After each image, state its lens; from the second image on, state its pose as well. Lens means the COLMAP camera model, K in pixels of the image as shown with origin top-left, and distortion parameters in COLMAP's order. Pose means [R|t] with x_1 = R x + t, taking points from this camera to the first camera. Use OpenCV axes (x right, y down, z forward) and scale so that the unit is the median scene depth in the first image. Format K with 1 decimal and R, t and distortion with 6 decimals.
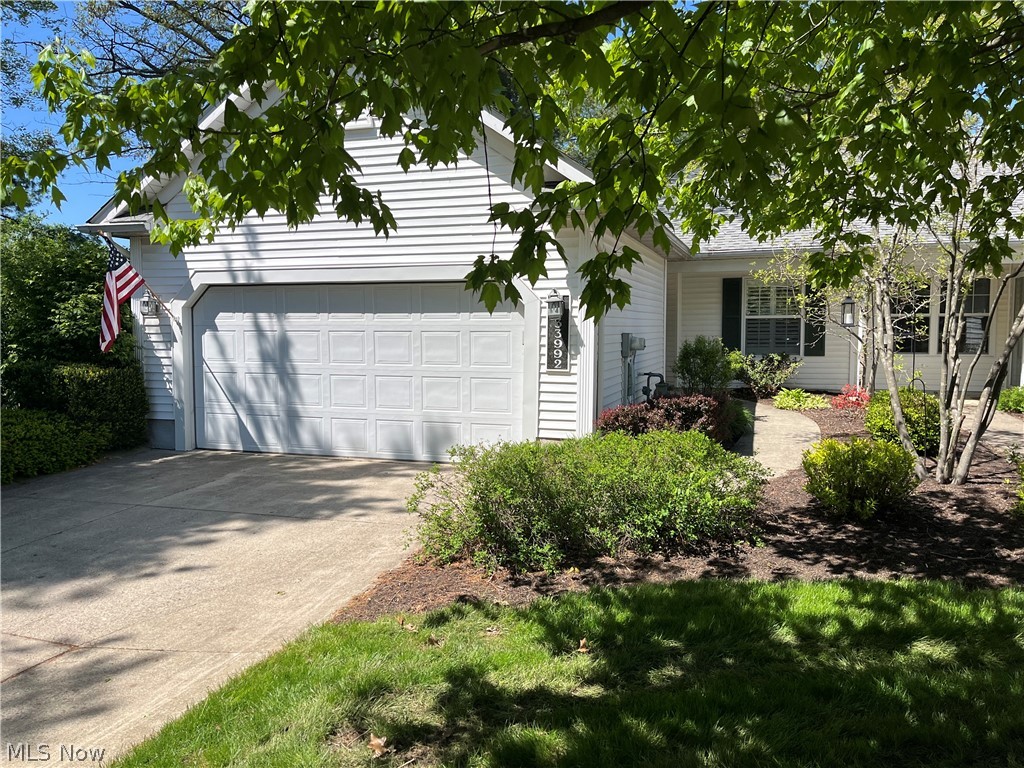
lens RADIAL K [[775.4, 0, 512.2], [0, 775.4, 384.4], [0, 0, 1]] dist [0.070826, -0.095777]
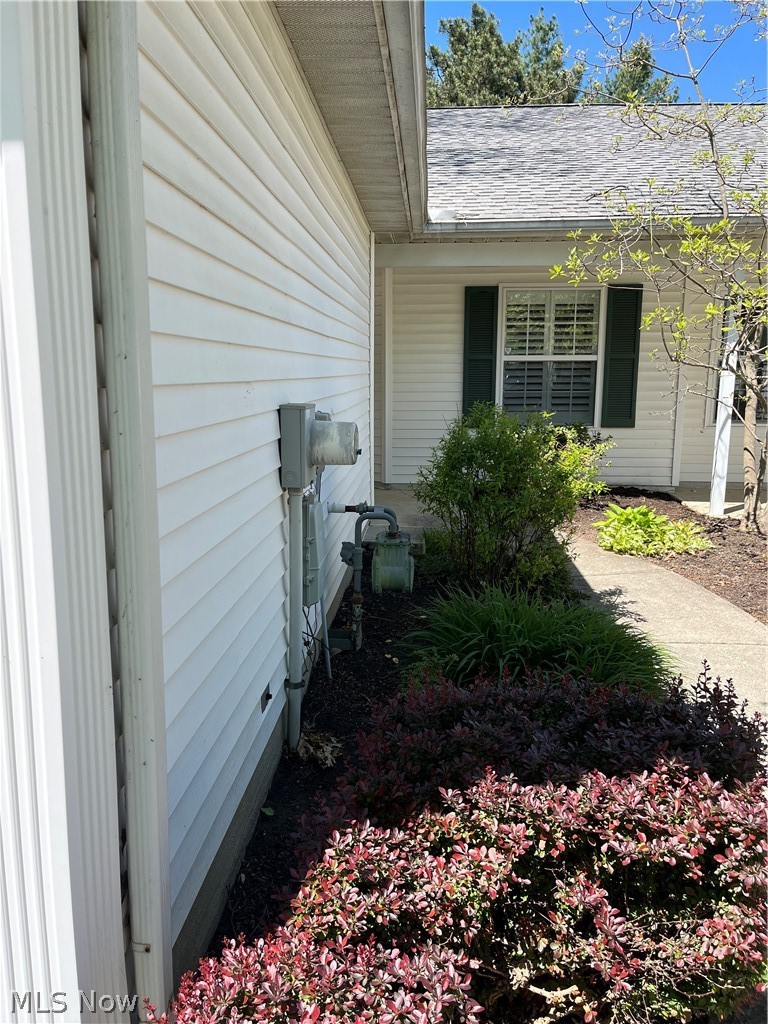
lens RADIAL K [[775.4, 0, 382.4], [0, 775.4, 510.6], [0, 0, 1]] dist [0.070826, -0.095777]
pose [[0.967929, -0.039374, 0.248120, 0.071588], [0.013056, 0.994191, 0.106836, -0.038940], [-0.250885, -0.100170, 0.962820, 0.481927]]
